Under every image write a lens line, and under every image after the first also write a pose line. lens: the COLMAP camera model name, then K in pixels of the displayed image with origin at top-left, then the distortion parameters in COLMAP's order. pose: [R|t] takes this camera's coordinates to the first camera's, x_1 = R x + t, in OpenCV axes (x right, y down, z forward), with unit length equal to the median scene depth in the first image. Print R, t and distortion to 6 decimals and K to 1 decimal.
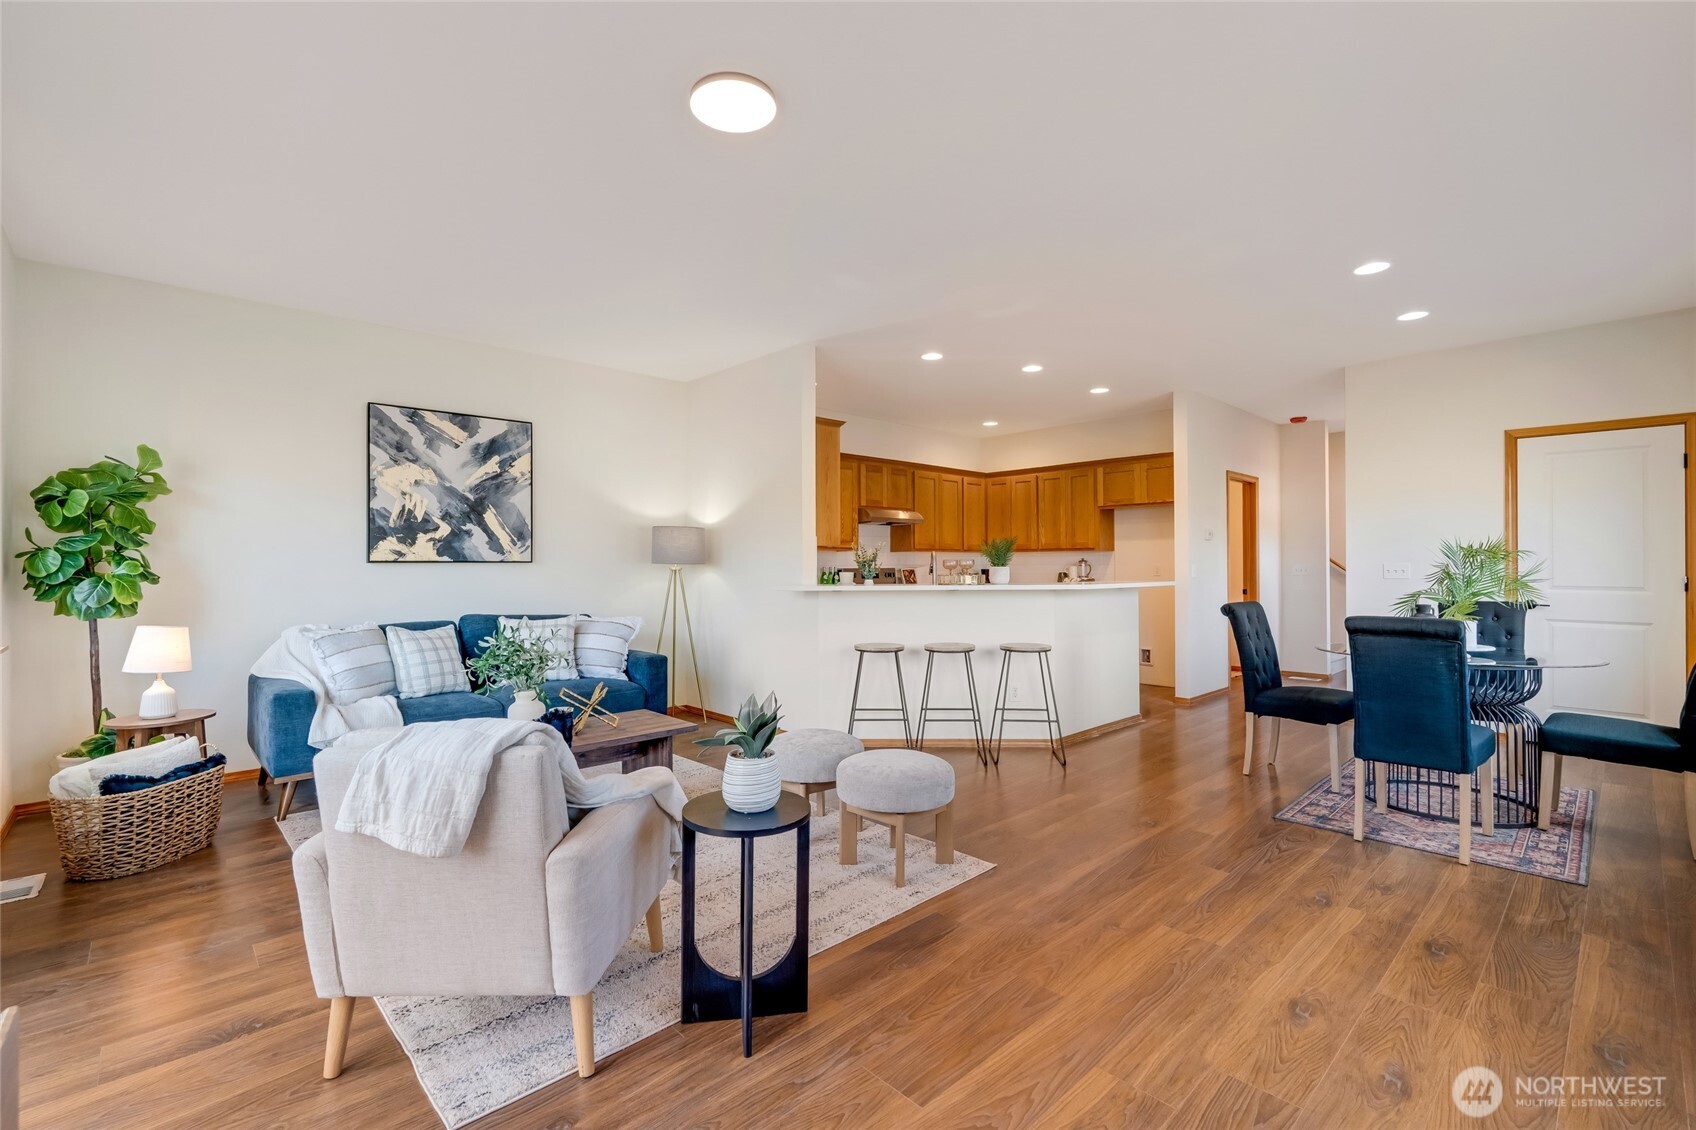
lens RADIAL K [[748.8, 0, 855.8], [0, 748.8, 557.9], [0, 0, 1]] dist [-0.004470, 0.001342]
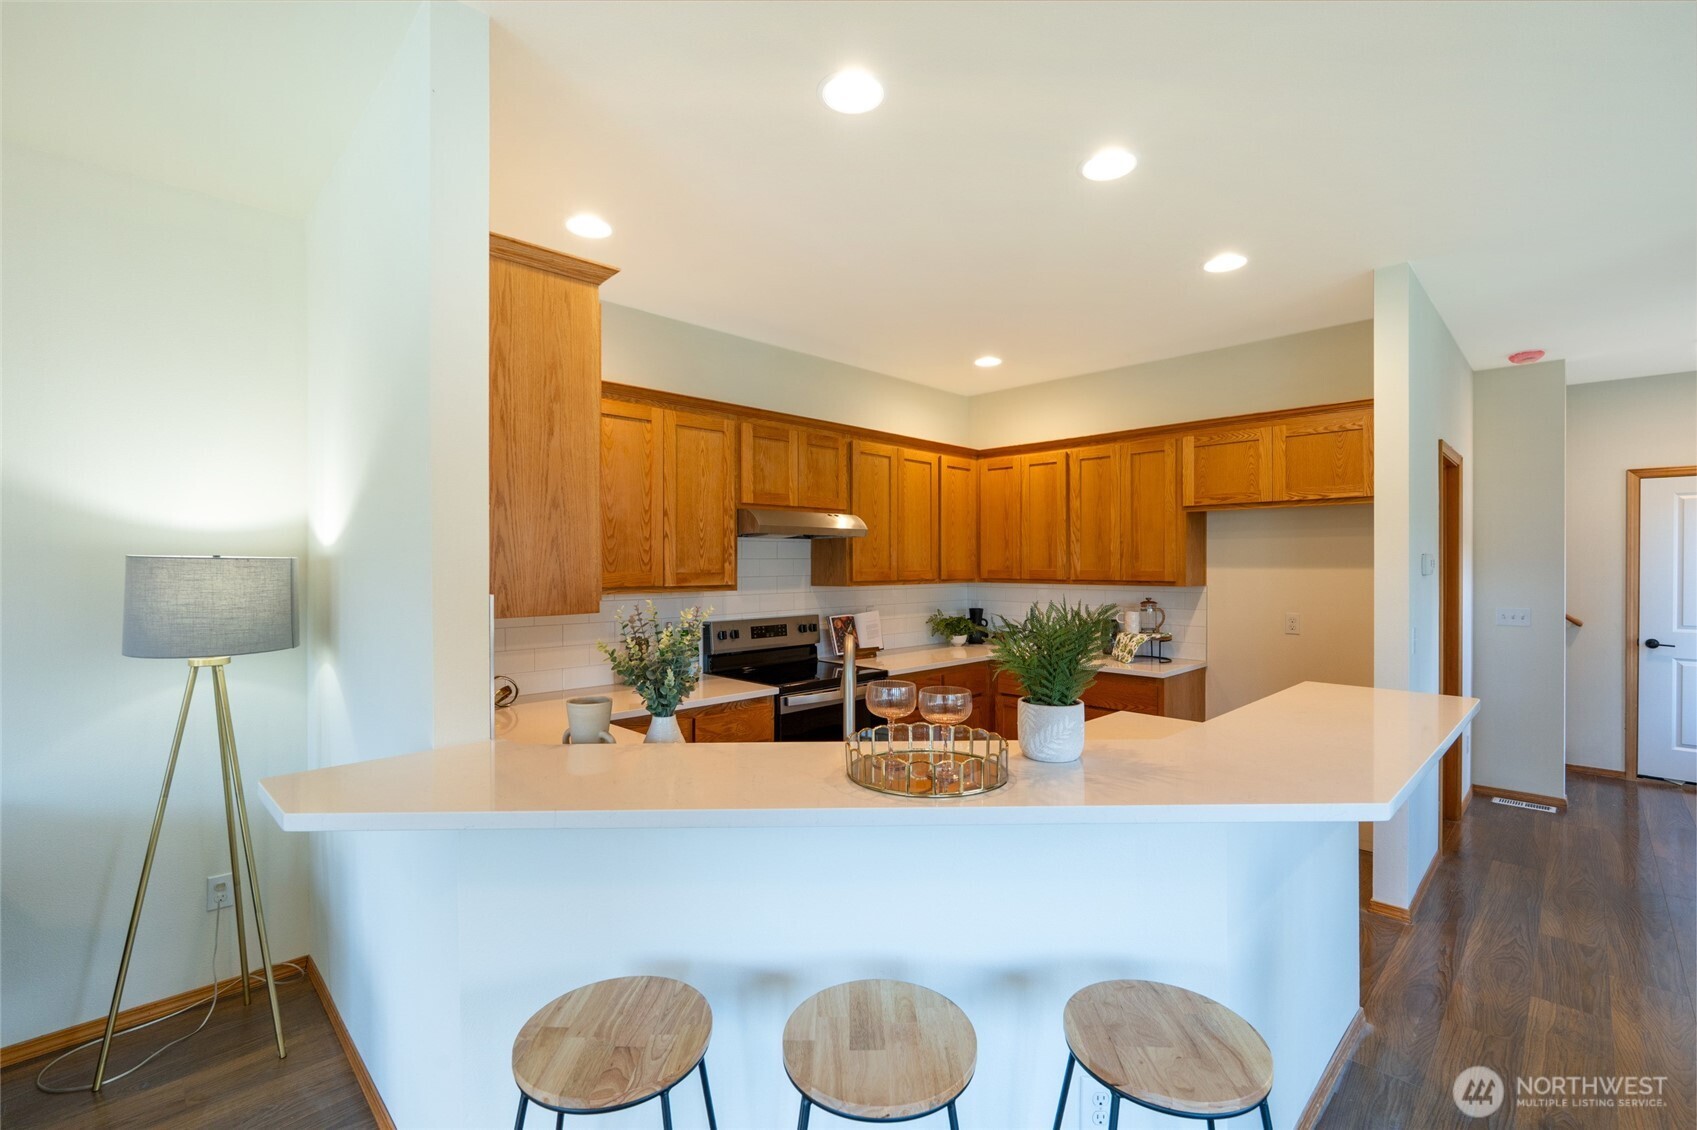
lens RADIAL K [[749.3, 0, 852.8], [0, 749.3, 562.5], [0, 0, 1]] dist [-0.004470, 0.001342]
pose [[0.999703, 0.002062, 0.024264, 0.100050], [-0.002256, 0.999966, 0.007994, -0.047319], [-0.024247, -0.008047, 0.999674, 0.681123]]
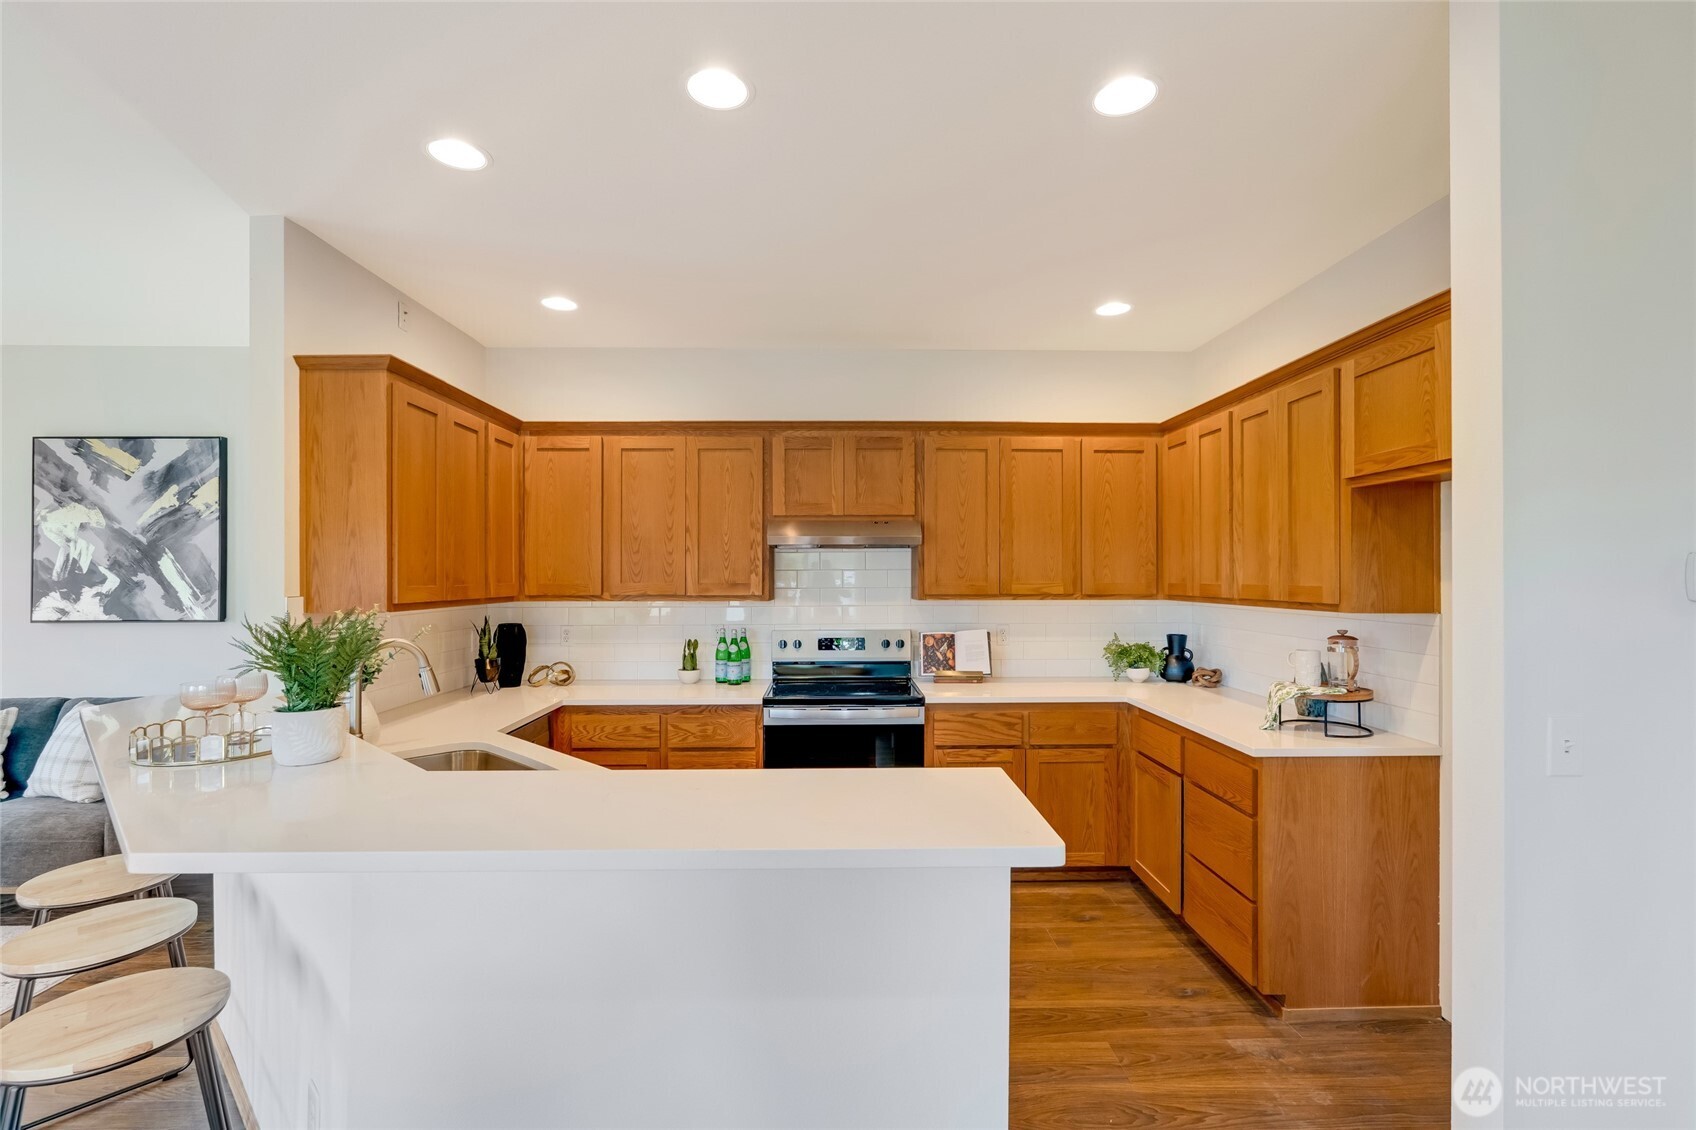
lens RADIAL K [[748.8, 0, 860.1], [0, 748.8, 575.4], [0, 0, 1]] dist [-0.004470, 0.001342]
pose [[0.736571, 0.001873, -0.676358, 0.582757], [0.005721, 0.999943, 0.008999, -0.045837], [0.676336, -0.010498, 0.736518, 0.921522]]
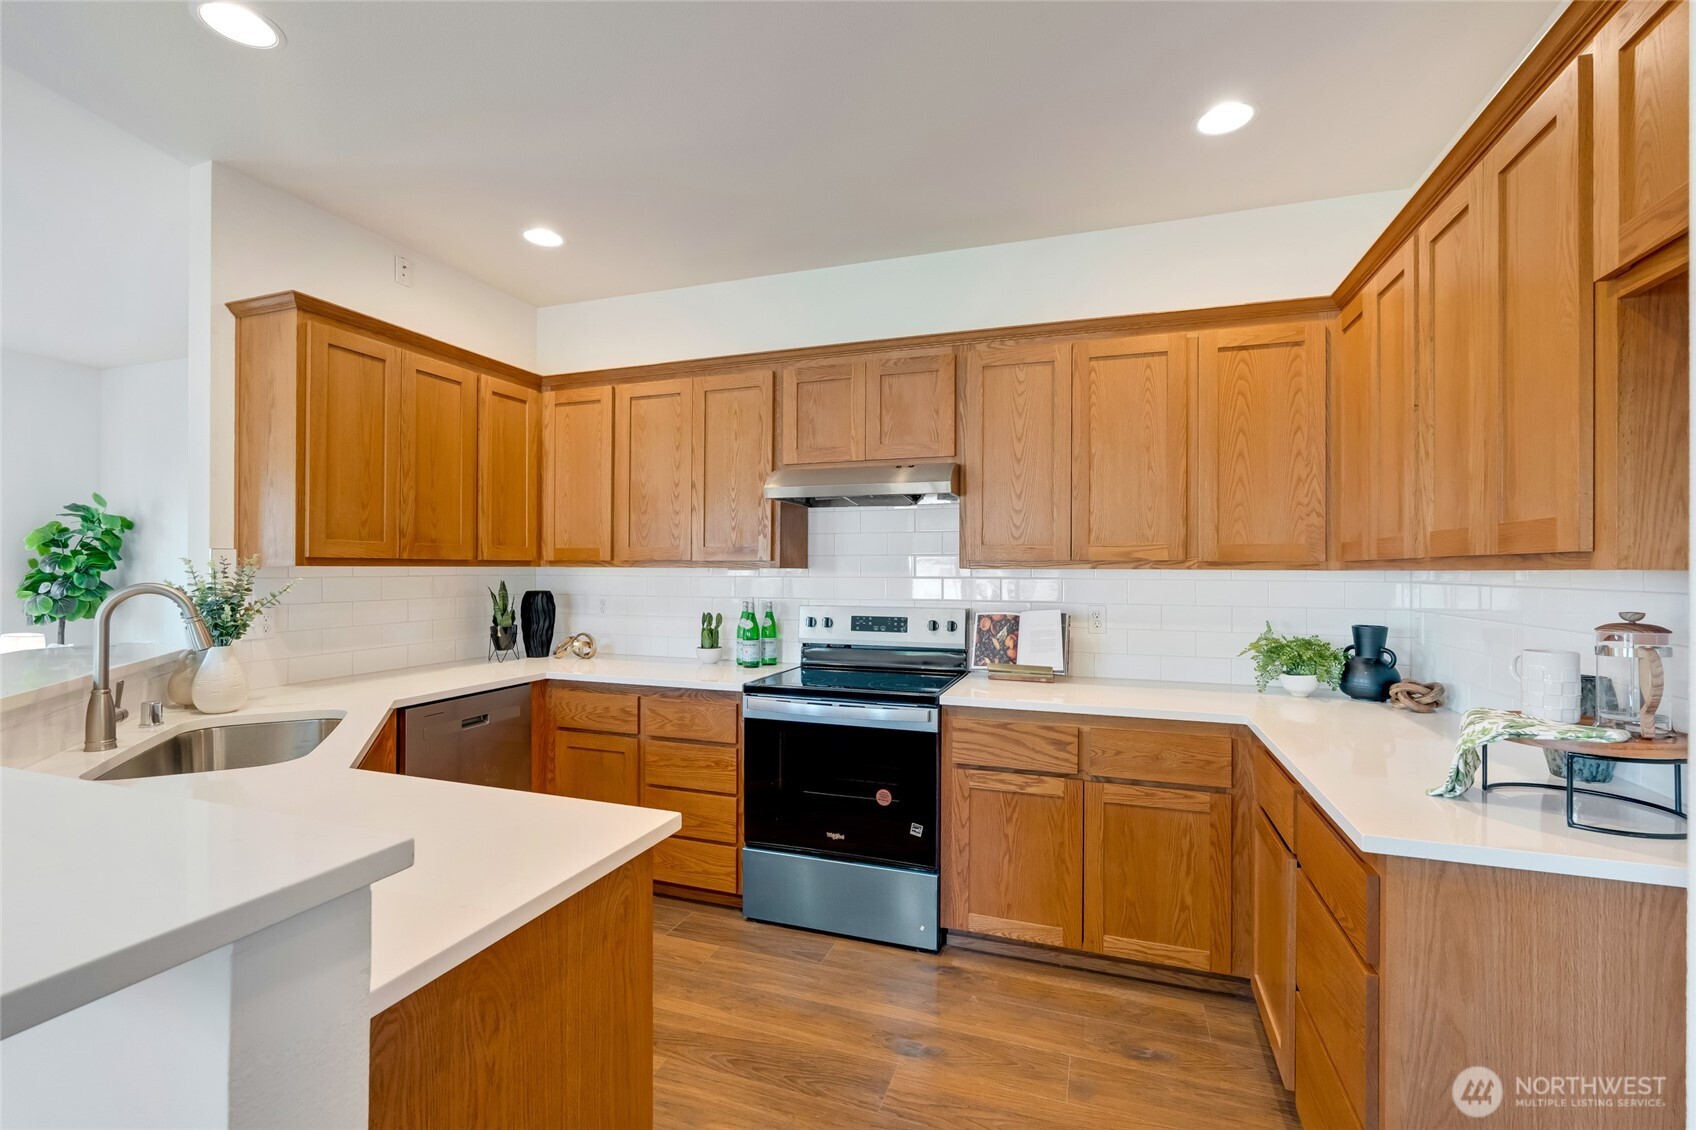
lens RADIAL K [[748.8, 0, 846.8], [0, 748.8, 566.1], [0, 0, 1]] dist [-0.004470, 0.001342]
pose [[0.445642, 0.001110, -0.895210, 0.588482], [0.002656, 0.999993, 0.002562, -0.017048], [0.895207, -0.003519, 0.445636, 1.186418]]
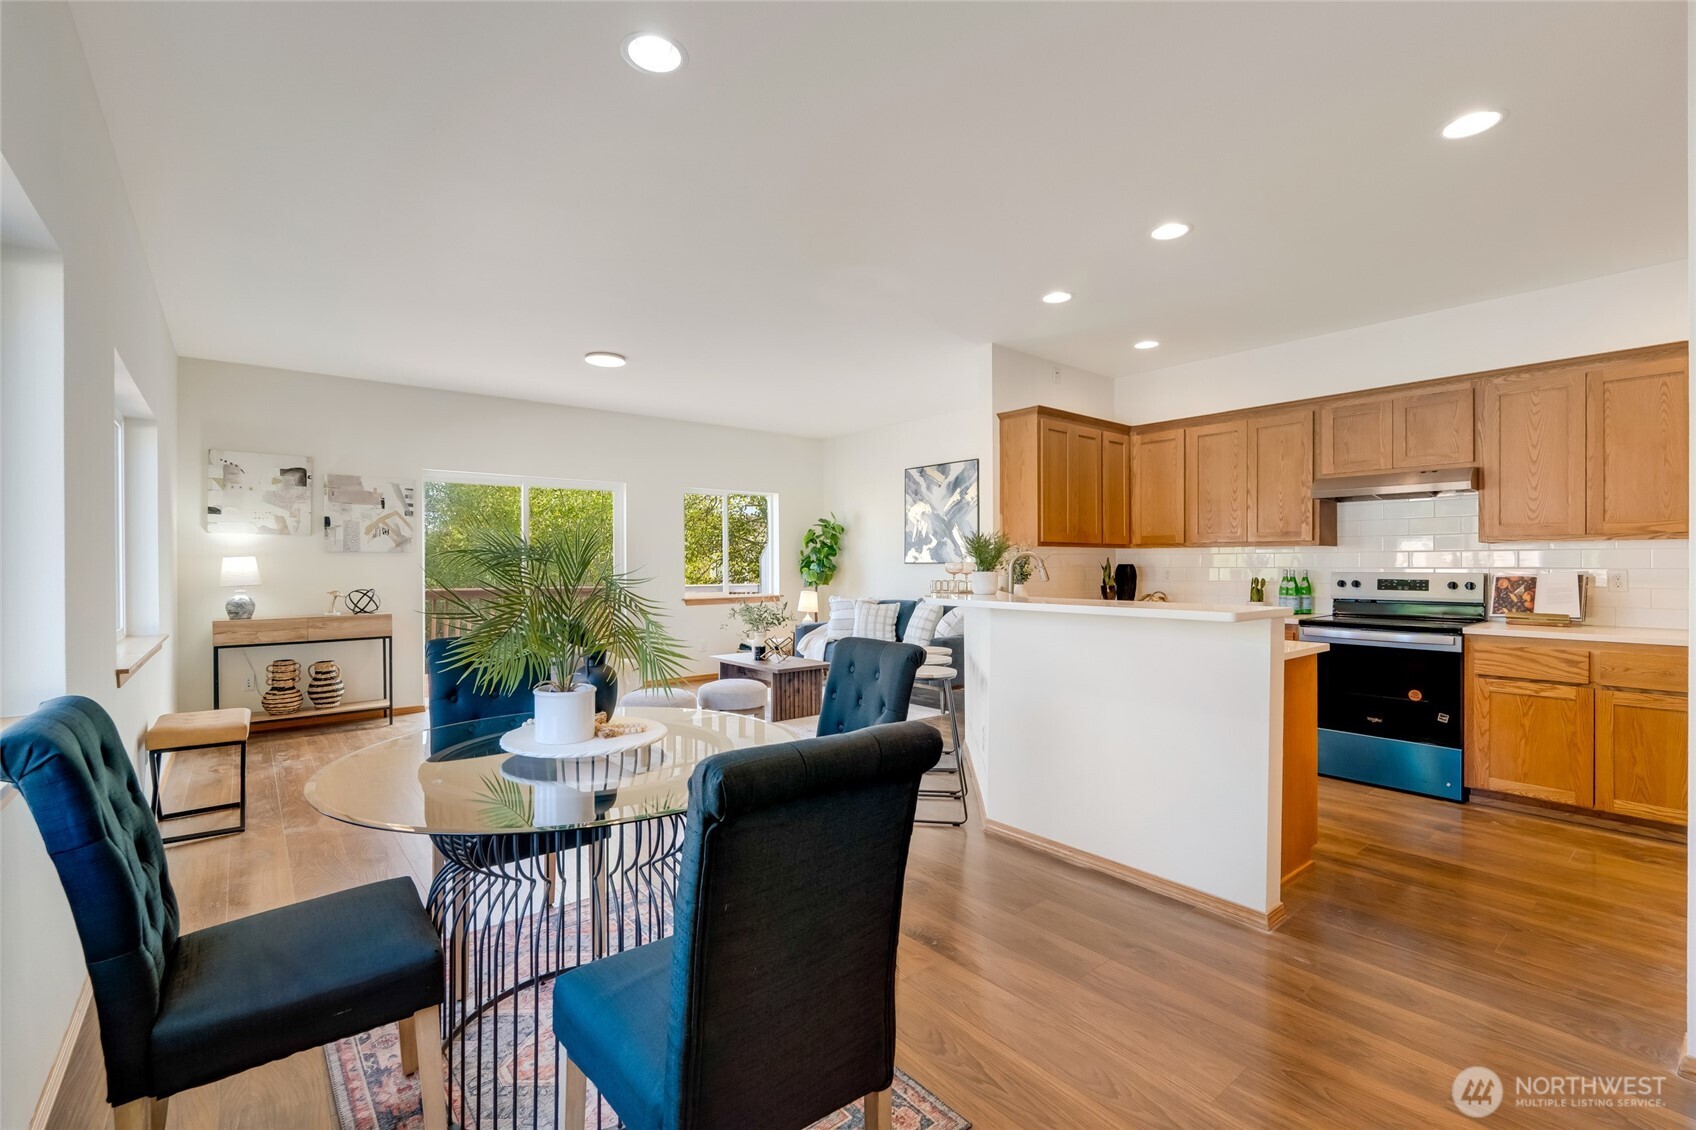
lens RADIAL K [[748.8, 0, 843.3], [0, 748.8, 561.2], [0, 0, 1]] dist [-0.004470, 0.001342]
pose [[-0.084407, 0.001284, -0.996431, 0.961638], [0.011126, 0.999938, 0.000346, -0.001363], [0.996369, -0.011057, -0.084416, 0.913431]]
